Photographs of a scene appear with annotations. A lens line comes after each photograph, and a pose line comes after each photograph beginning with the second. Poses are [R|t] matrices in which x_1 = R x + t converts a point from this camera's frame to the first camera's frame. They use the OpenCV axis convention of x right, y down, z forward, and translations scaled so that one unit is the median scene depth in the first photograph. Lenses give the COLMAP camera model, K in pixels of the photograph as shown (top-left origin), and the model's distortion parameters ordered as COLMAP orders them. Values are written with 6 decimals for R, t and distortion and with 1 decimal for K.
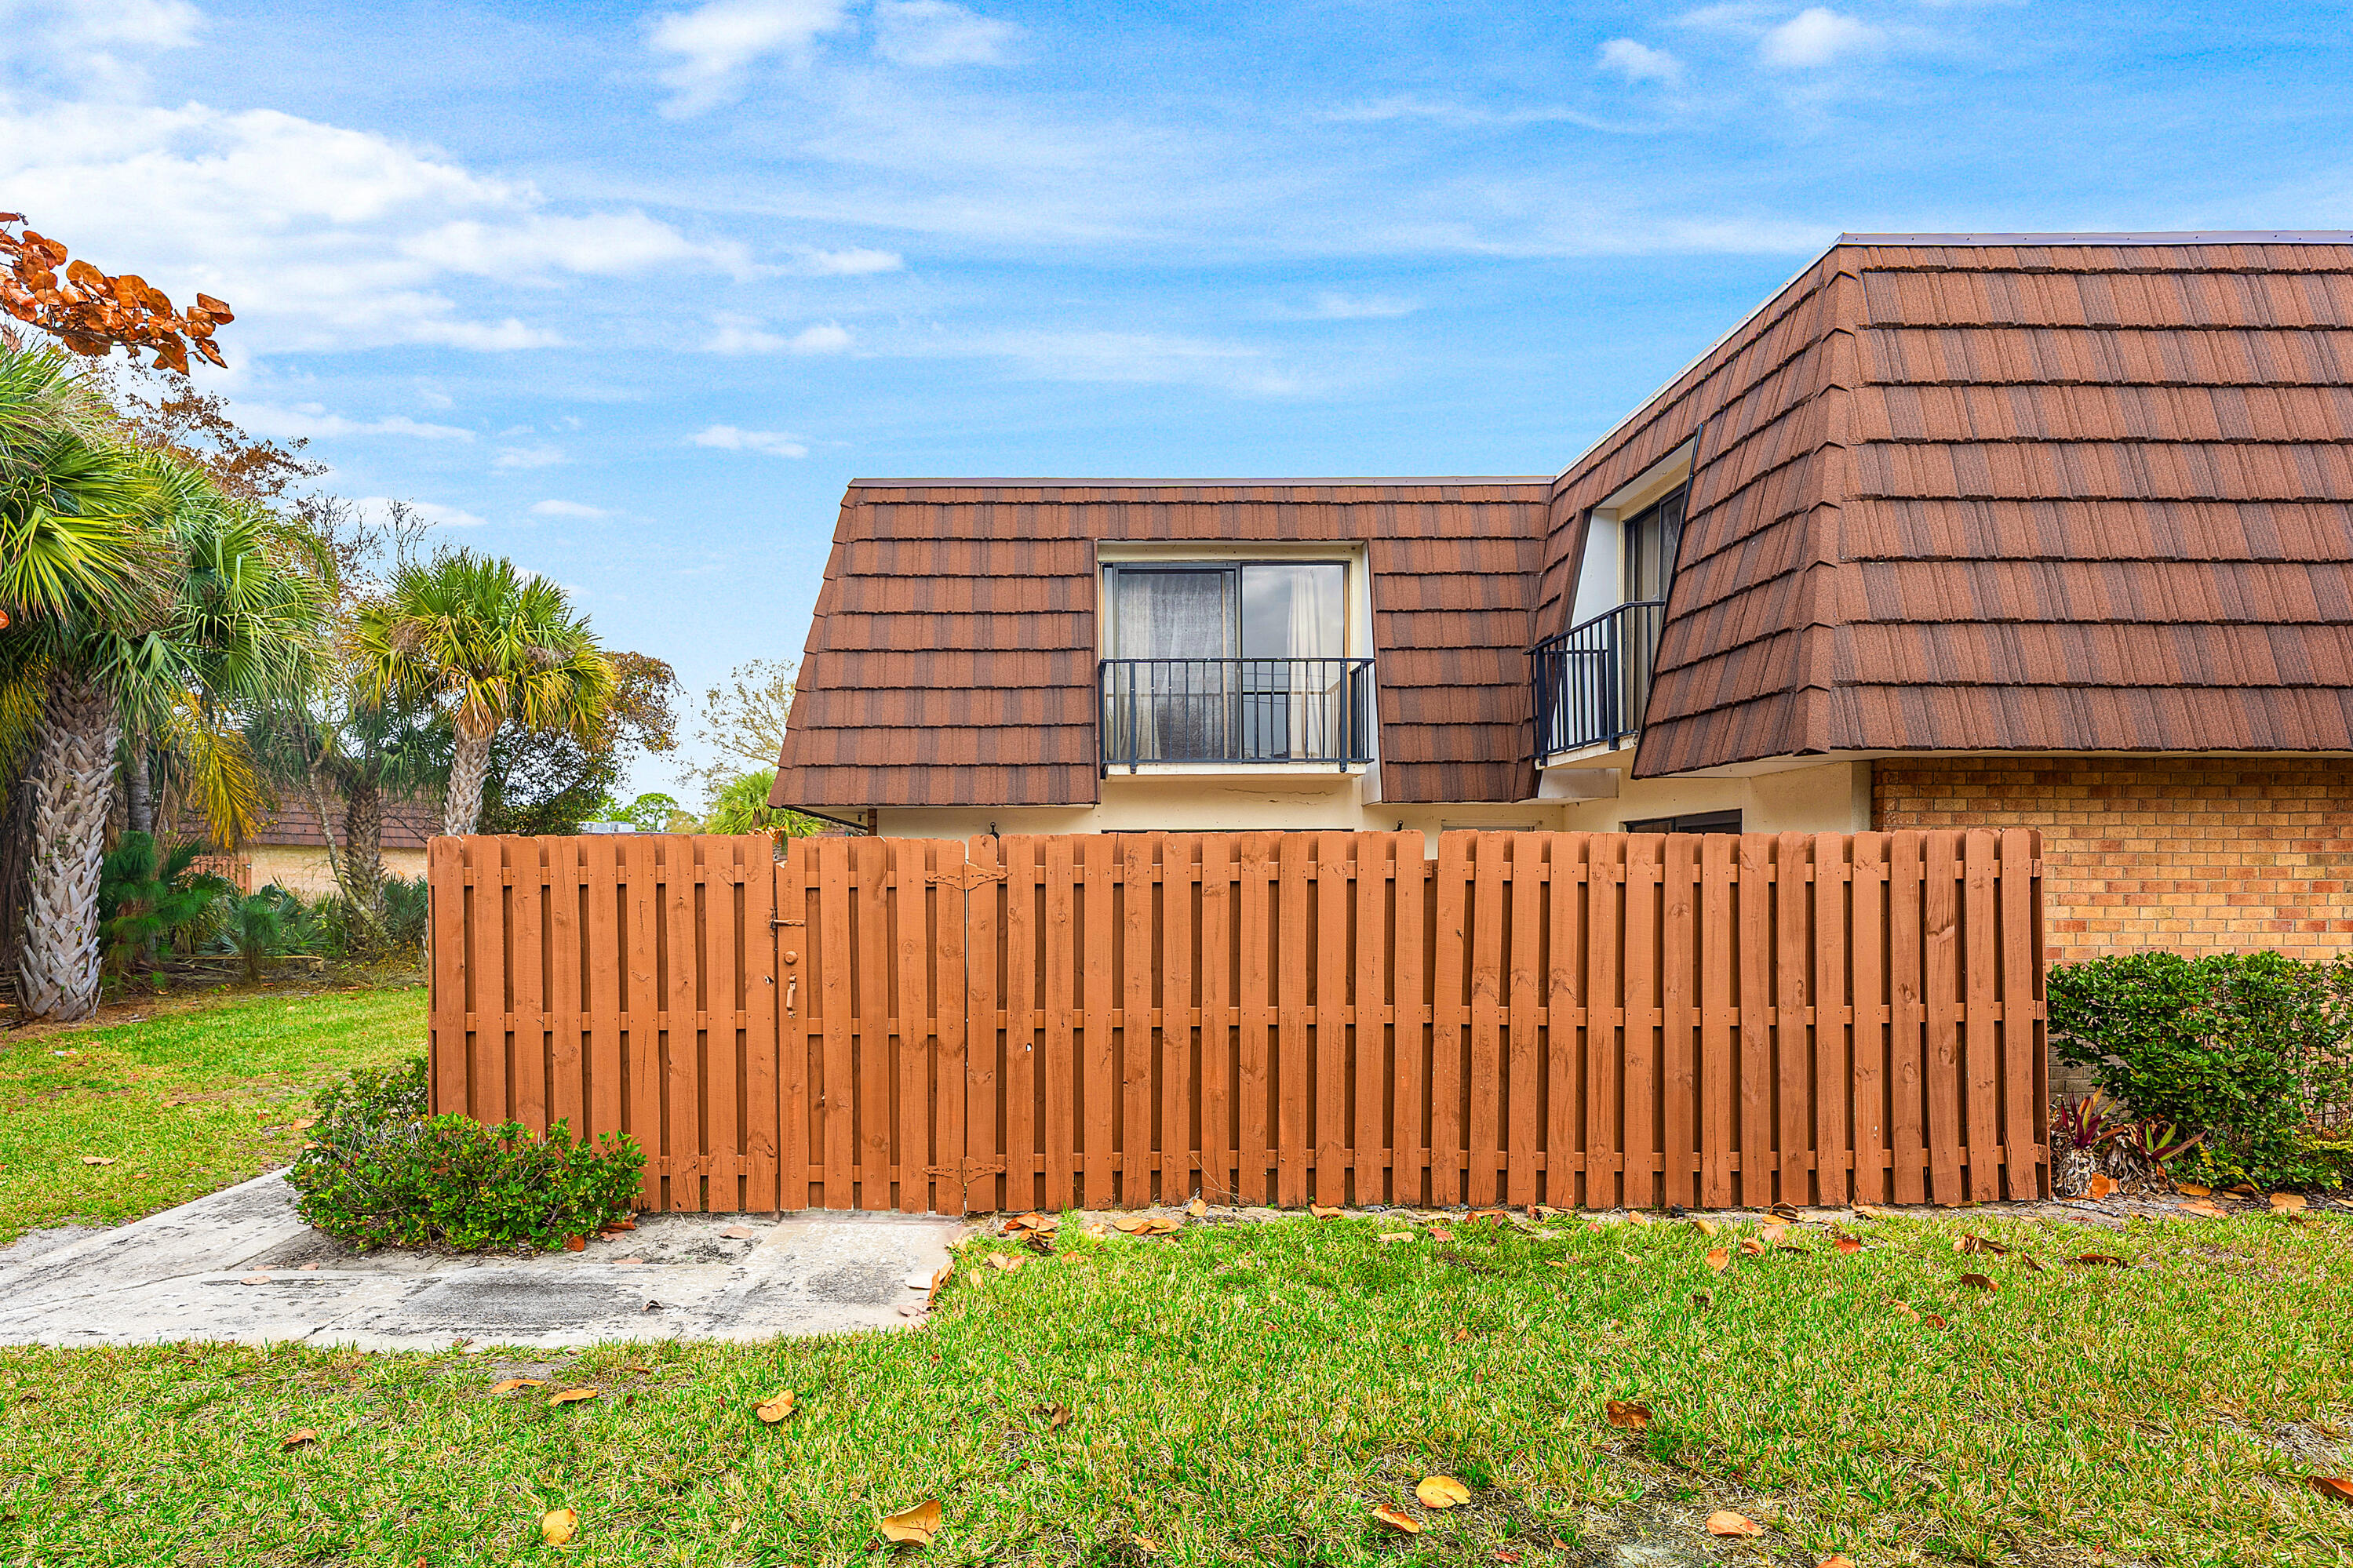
lens RADIAL K [[1058.3, 0, 1096.2], [0, 1058.3, 911.6], [0, 0, 1]] dist [-0.000109, -0.000828]
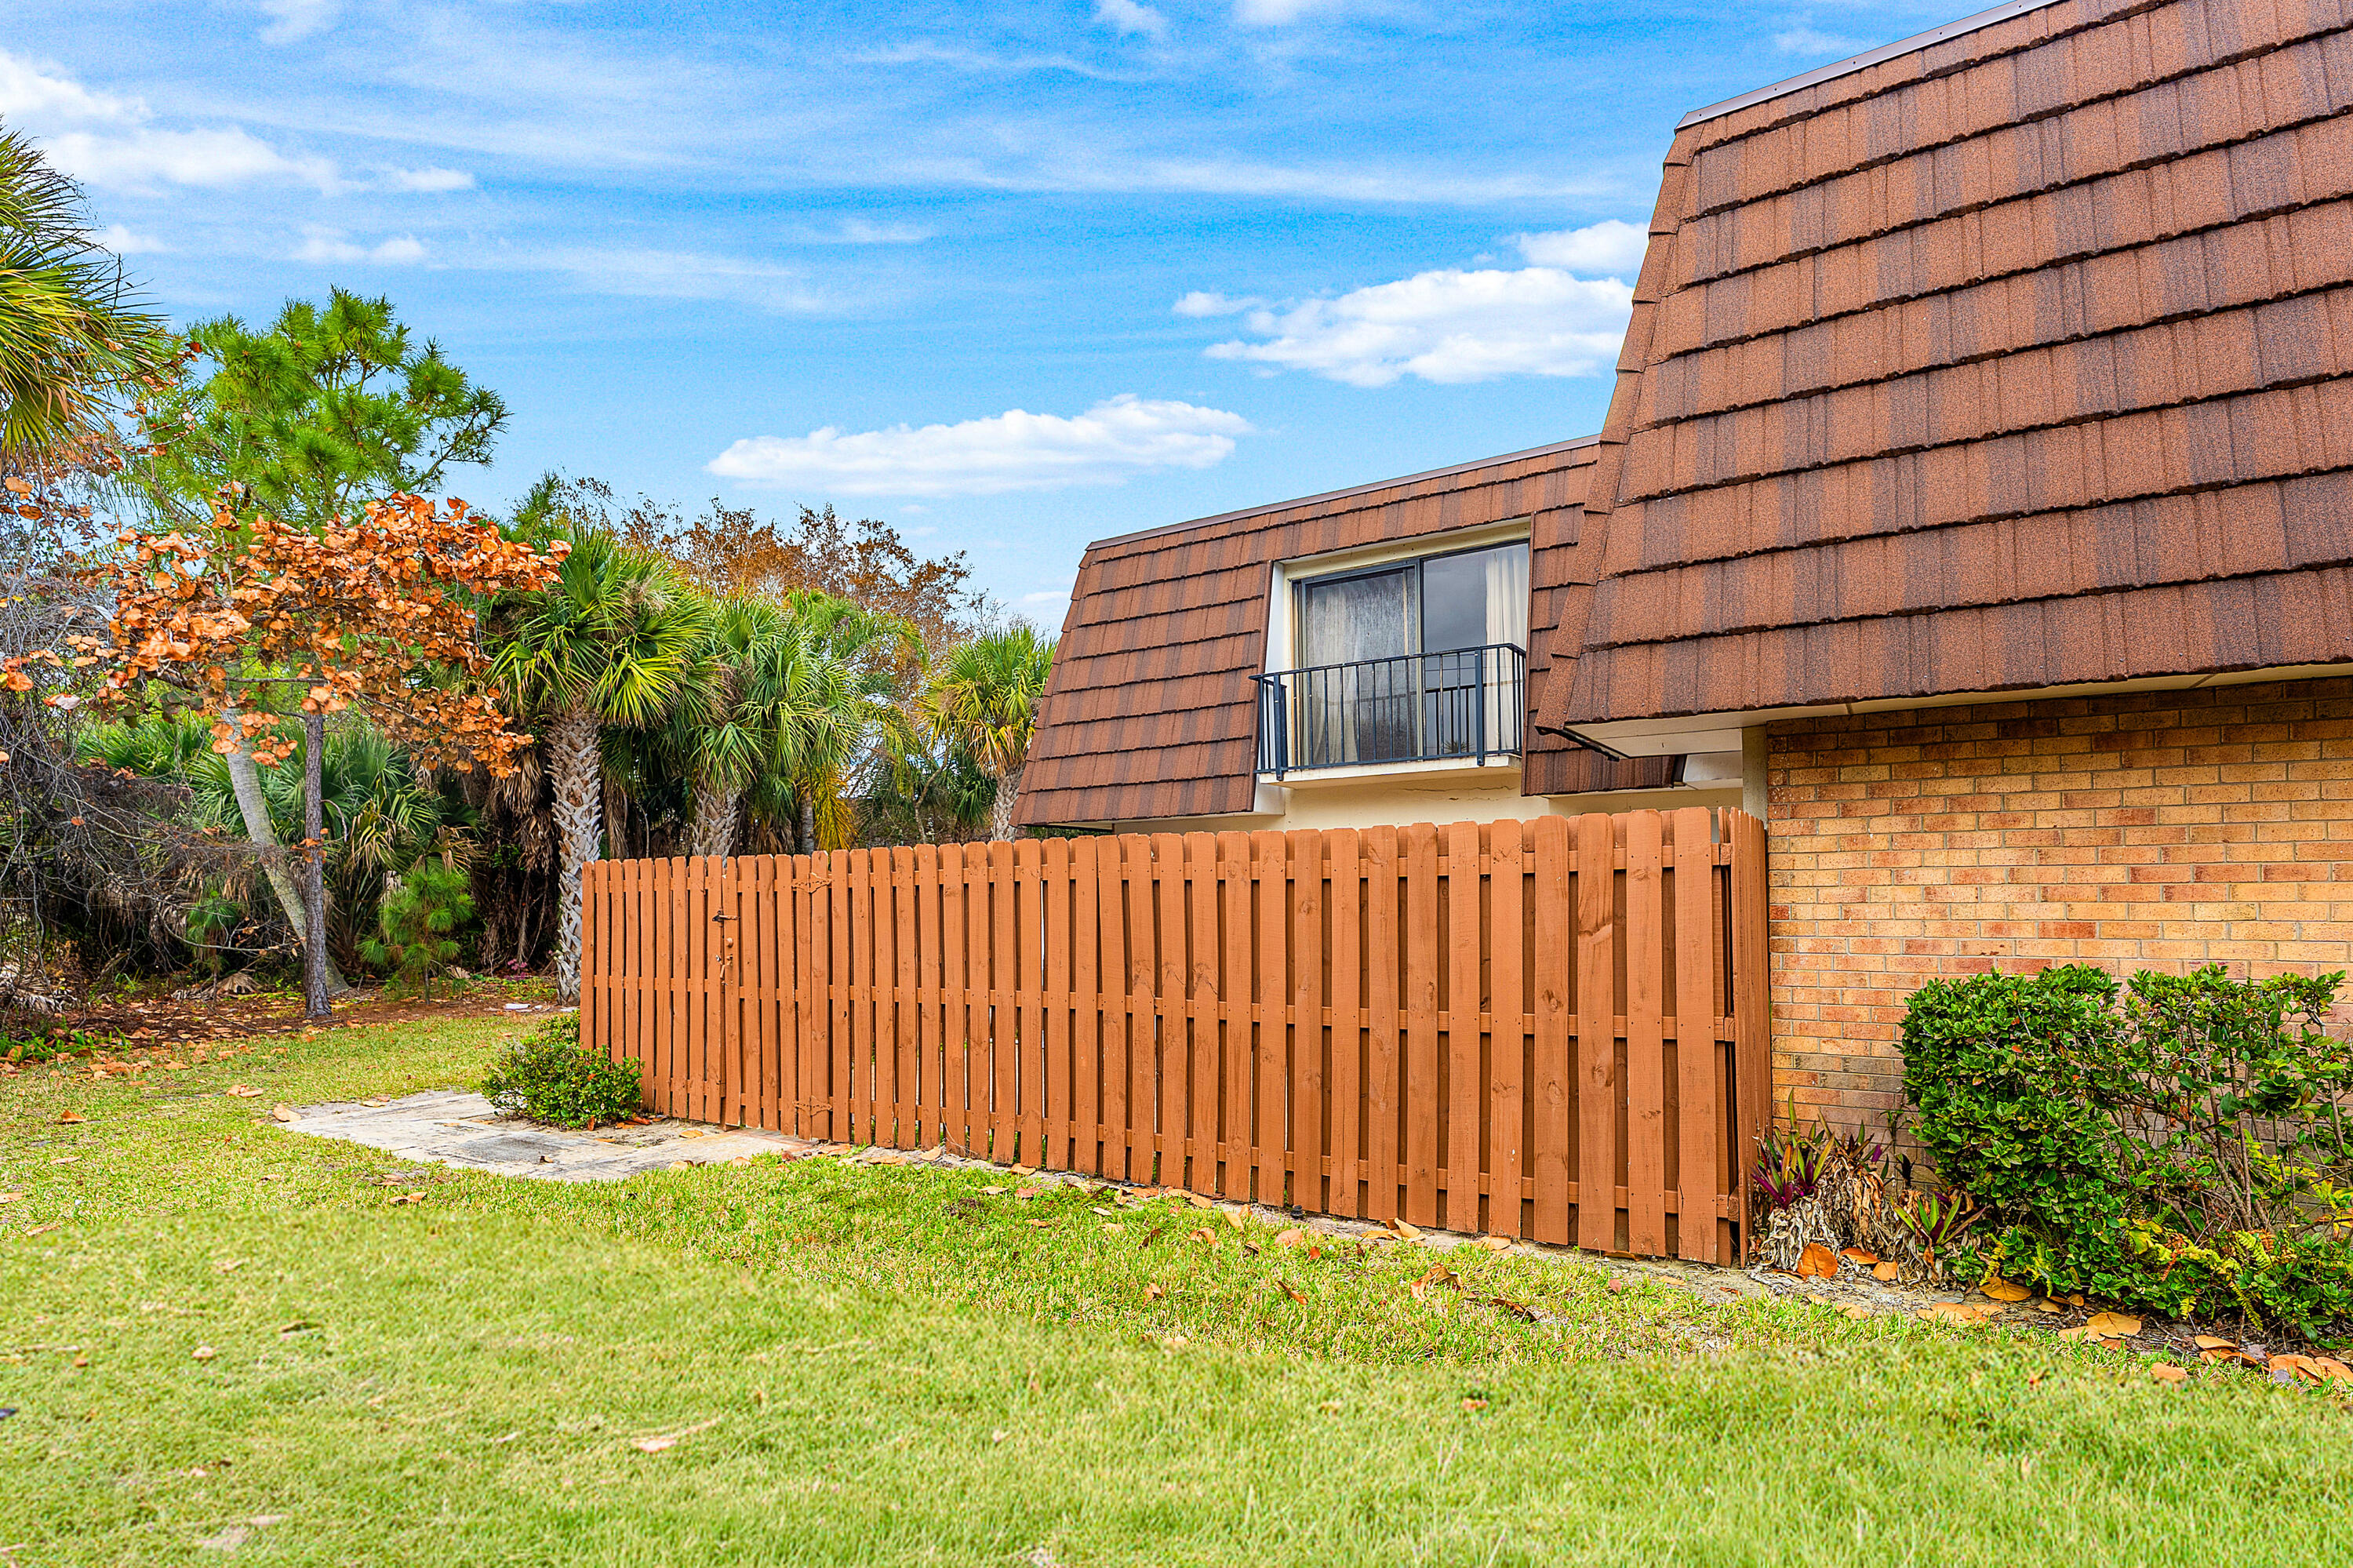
lens RADIAL K [[1086.8, 0, 1211.6], [0, 1086.8, 893.8], [0, 0, 1]] dist [0.000175, -0.000437]
pose [[0.864564, -0.008181, -0.502456, 0.818657], [-0.003766, 0.999734, -0.022758, 0.008486], [0.502508, 0.021568, 0.864303, 0.065760]]
